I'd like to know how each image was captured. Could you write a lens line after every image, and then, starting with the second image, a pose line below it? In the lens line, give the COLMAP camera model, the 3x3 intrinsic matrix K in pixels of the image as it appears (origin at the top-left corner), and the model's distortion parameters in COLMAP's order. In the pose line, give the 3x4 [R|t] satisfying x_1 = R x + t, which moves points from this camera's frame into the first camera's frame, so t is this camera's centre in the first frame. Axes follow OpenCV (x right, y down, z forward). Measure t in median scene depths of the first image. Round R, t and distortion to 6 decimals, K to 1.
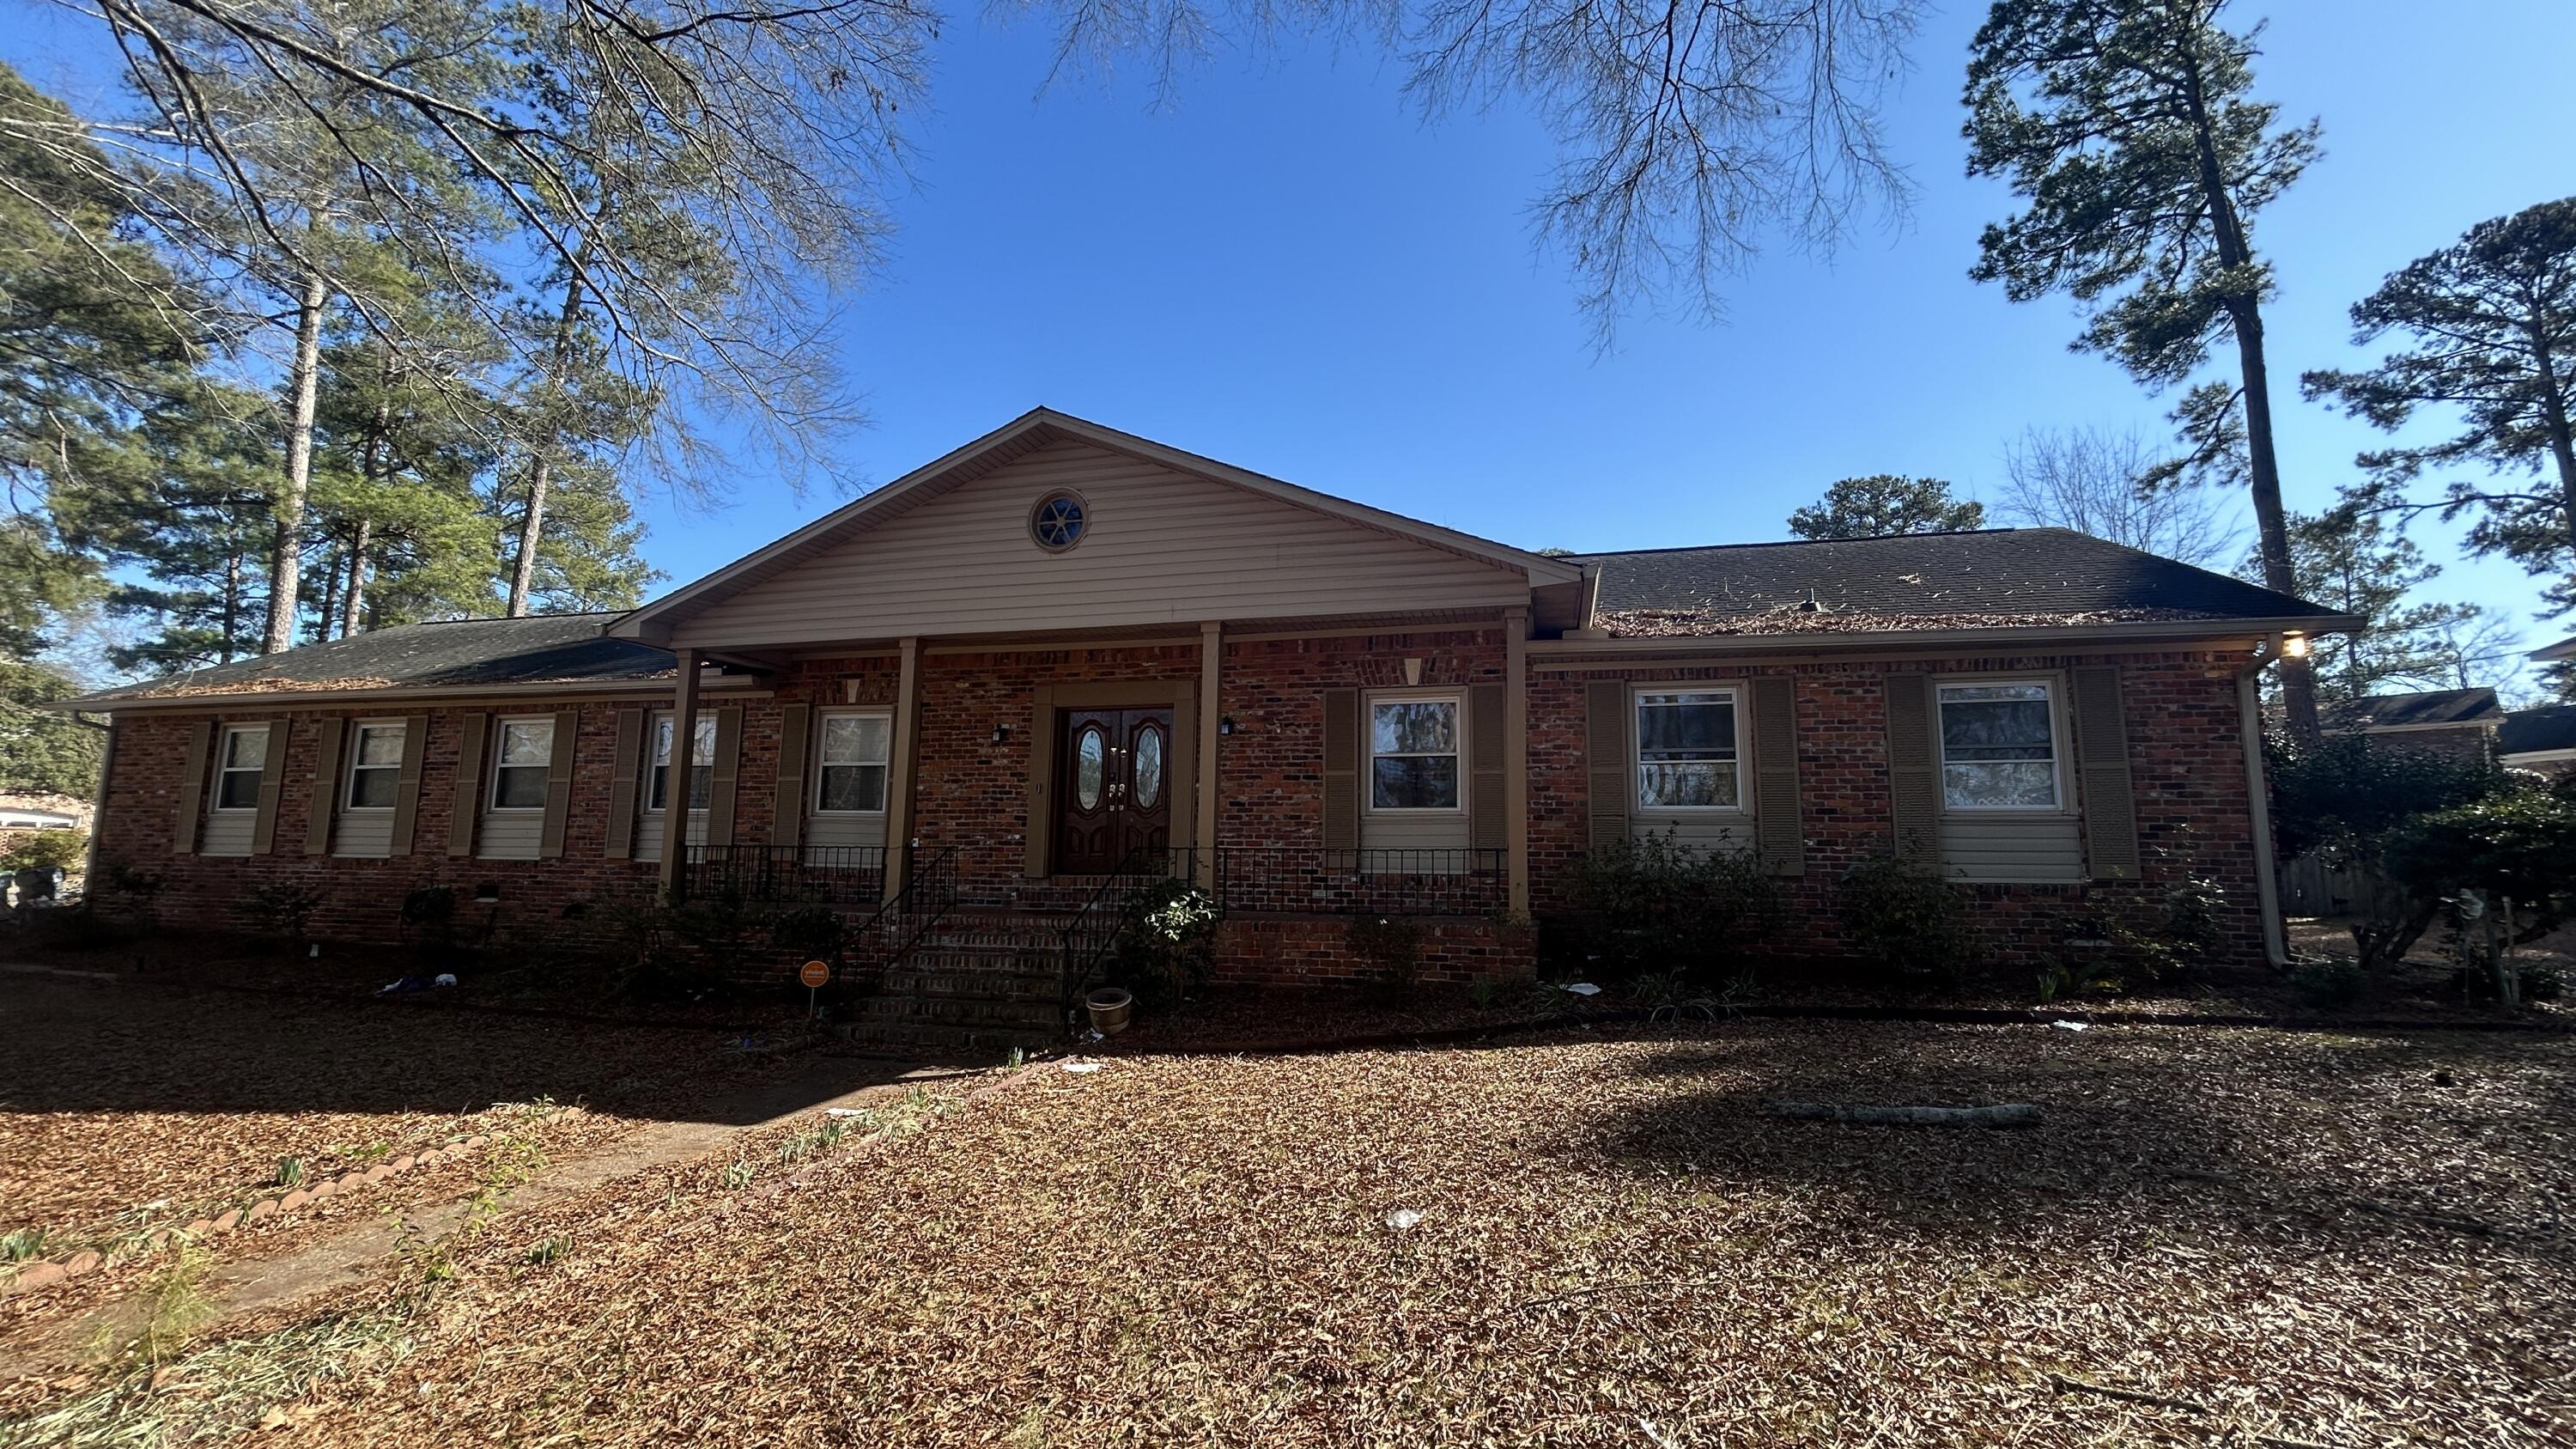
lens RADIAL K [[1047.6, 0, 1288.0], [0, 1047.6, 724.5], [0, 0, 1]] dist [0.001843, 0.000329]
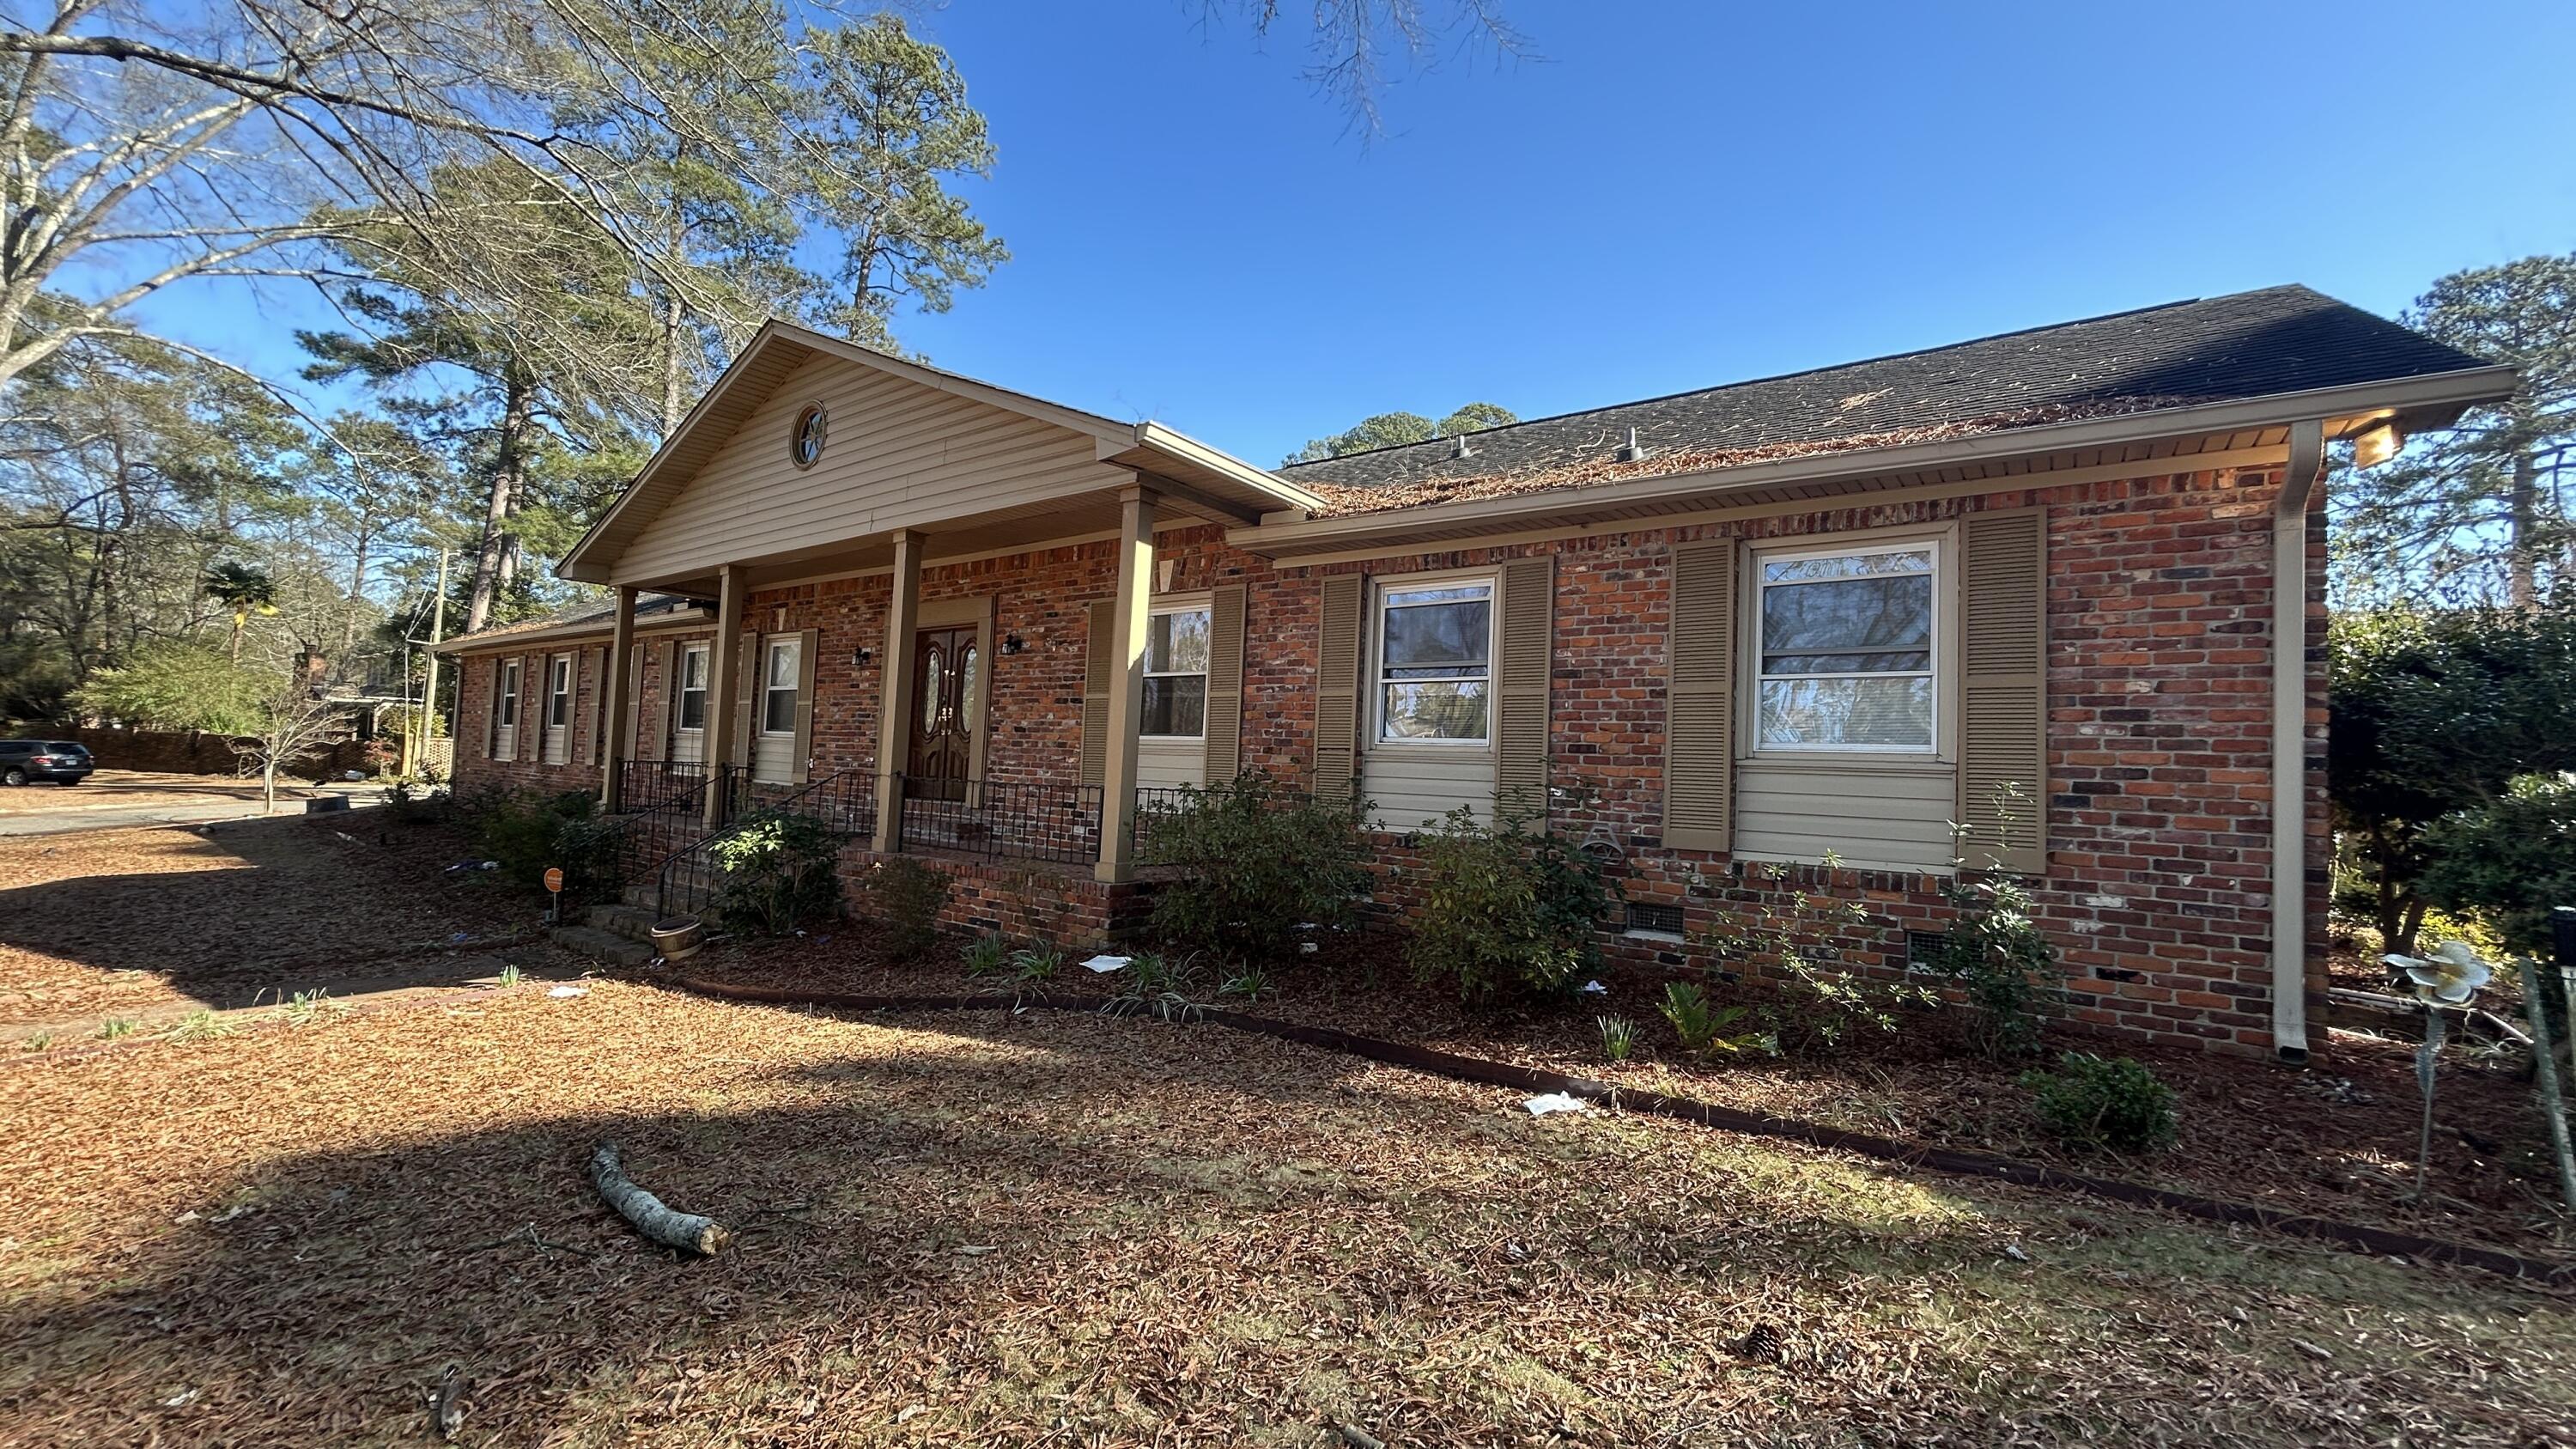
lens RADIAL K [[1047.6, 0, 1288.0], [0, 1047.6, 724.5], [0, 0, 1]] dist [0.001843, 0.000329]
pose [[0.919555, 0.009603, -0.392843, 0.612907], [0.017827, 0.997653, 0.066116, 0.016929], [0.392556, -0.067801, 0.917226, 0.284203]]
